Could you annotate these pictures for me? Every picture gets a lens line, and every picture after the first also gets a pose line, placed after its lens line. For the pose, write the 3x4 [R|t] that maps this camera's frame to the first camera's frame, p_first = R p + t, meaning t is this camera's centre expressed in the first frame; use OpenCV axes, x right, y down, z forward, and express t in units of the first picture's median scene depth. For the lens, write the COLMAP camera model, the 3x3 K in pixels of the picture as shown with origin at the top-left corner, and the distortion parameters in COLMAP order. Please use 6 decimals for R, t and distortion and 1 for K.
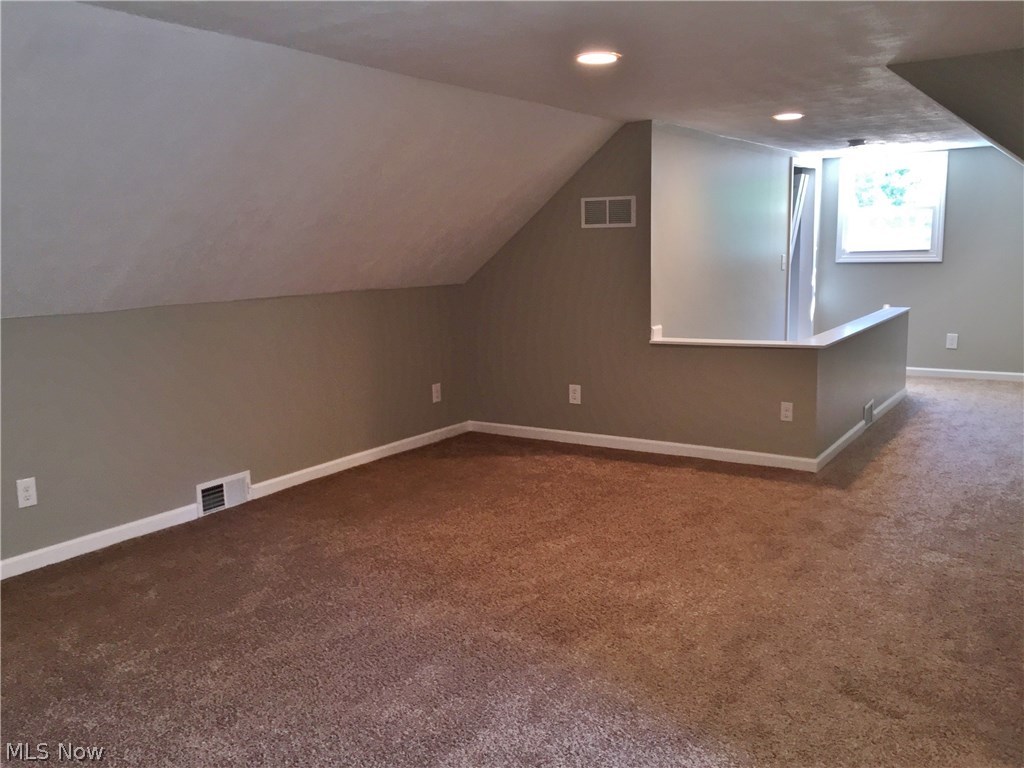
lens RADIAL K [[876.5, 0, 517.1], [0, 876.5, 379.7], [0, 0, 1]] dist [0.090048, -0.109581]
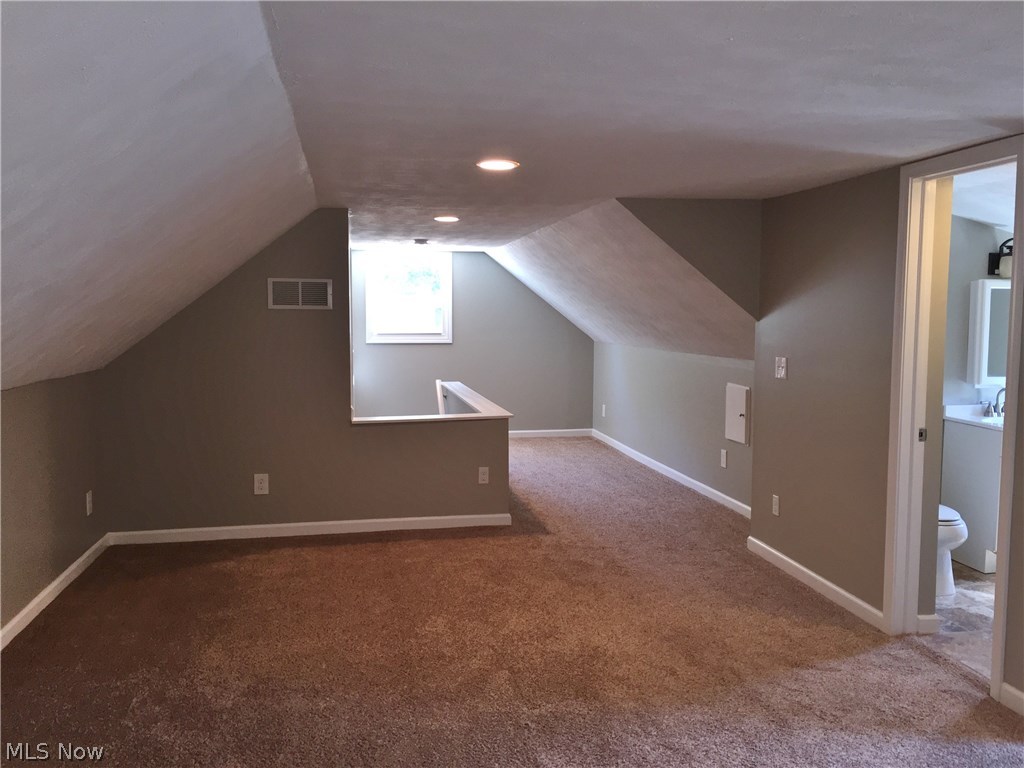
lens RADIAL K [[876.5, 0, 517.1], [0, 876.5, 379.7], [0, 0, 1]] dist [0.090048, -0.109581]
pose [[0.719462, -0.029672, 0.693898, -0.444774], [0.088714, 0.994829, -0.049441, -0.026713], [-0.688843, 0.097130, 0.718374, 0.145836]]
